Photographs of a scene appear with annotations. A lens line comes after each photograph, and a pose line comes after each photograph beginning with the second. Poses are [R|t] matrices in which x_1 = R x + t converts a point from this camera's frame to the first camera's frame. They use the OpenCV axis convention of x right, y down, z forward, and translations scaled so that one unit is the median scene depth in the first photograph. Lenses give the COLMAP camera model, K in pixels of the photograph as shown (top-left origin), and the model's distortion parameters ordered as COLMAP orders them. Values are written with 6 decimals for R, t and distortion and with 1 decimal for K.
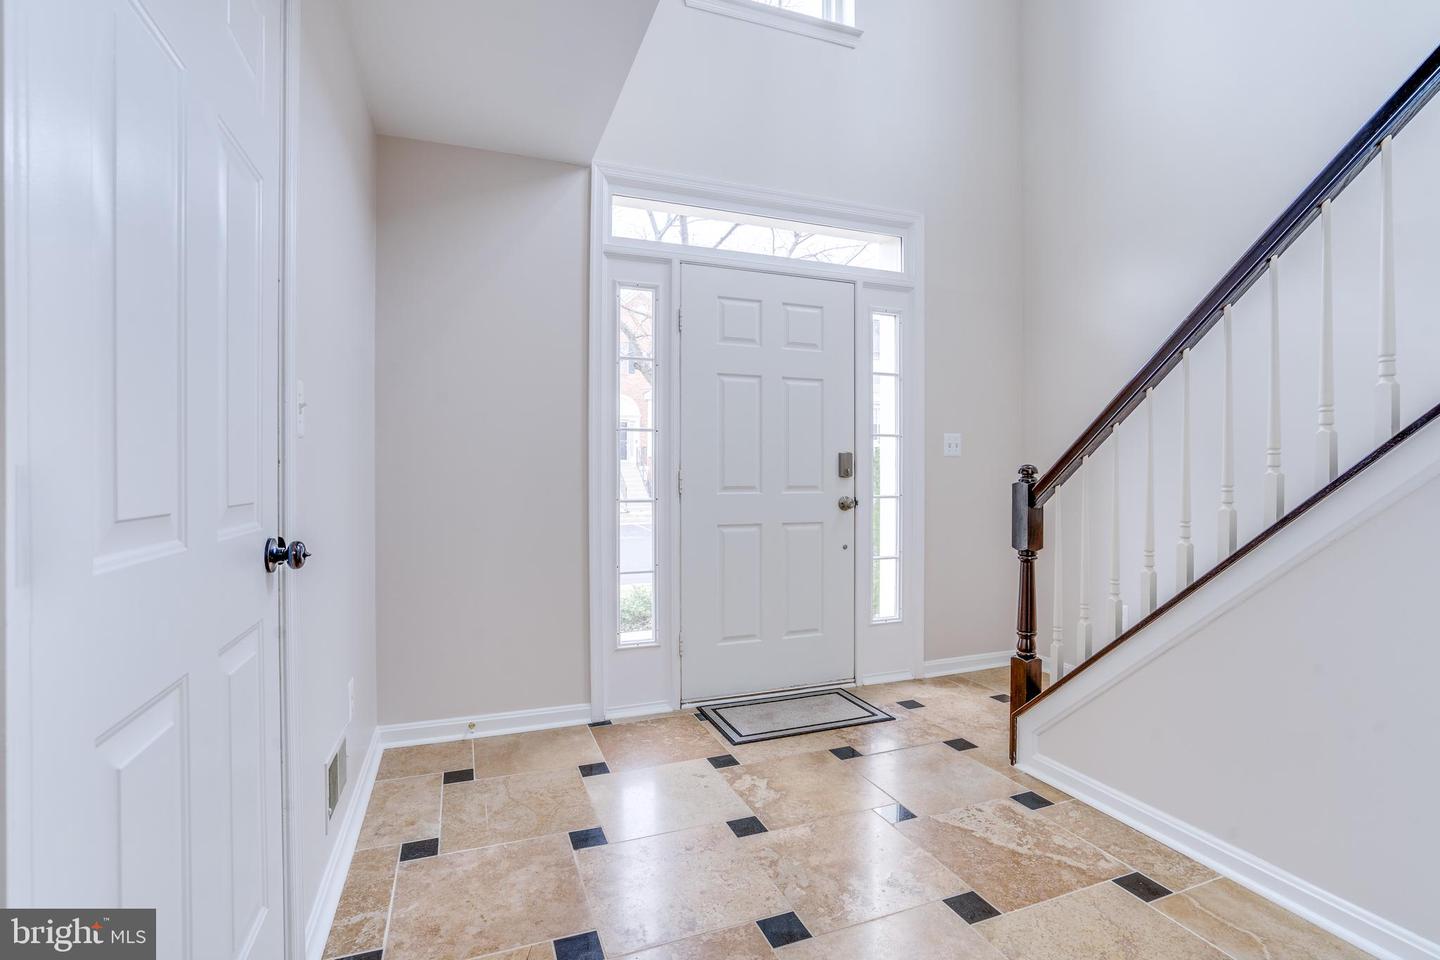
lens RADIAL K [[671.8, 0, 719.6], [0, 671.8, 476.1], [0, 0, 1]] dist [-0.030685, 0.006880]
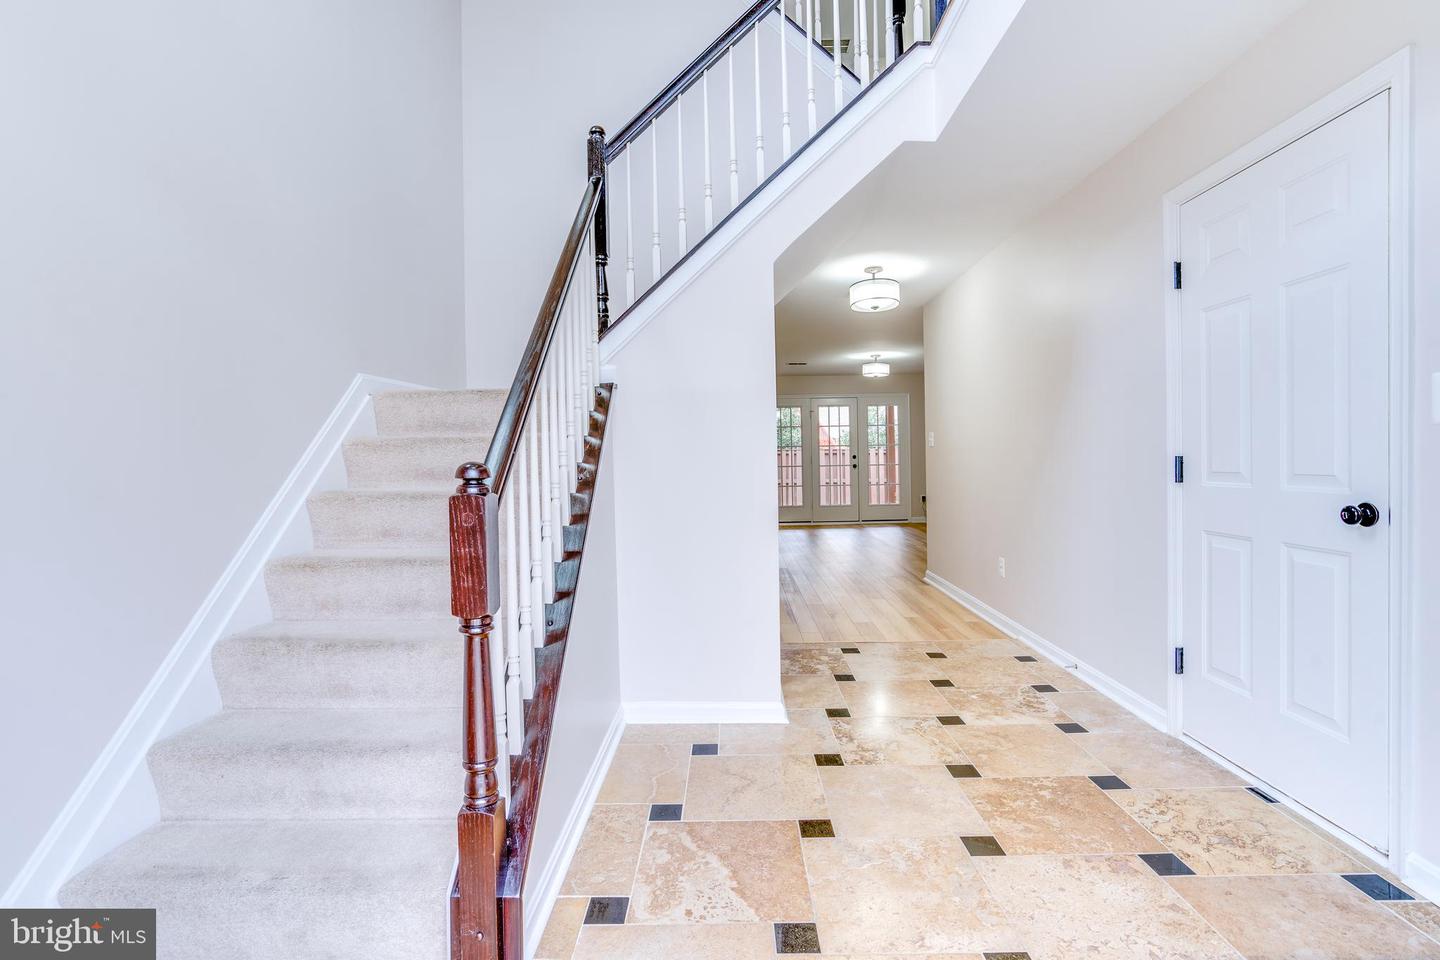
lens RADIAL K [[671.8, 0, 726.5], [0, 671.8, 480.2], [0, 0, 1]] dist [-0.030685, 0.006880]
pose [[-0.932903, 0.015497, 0.359794, 0.074494], [0.025664, 0.999394, 0.023499, -0.021363], [-0.359212, 0.031156, -0.932736, 1.969150]]
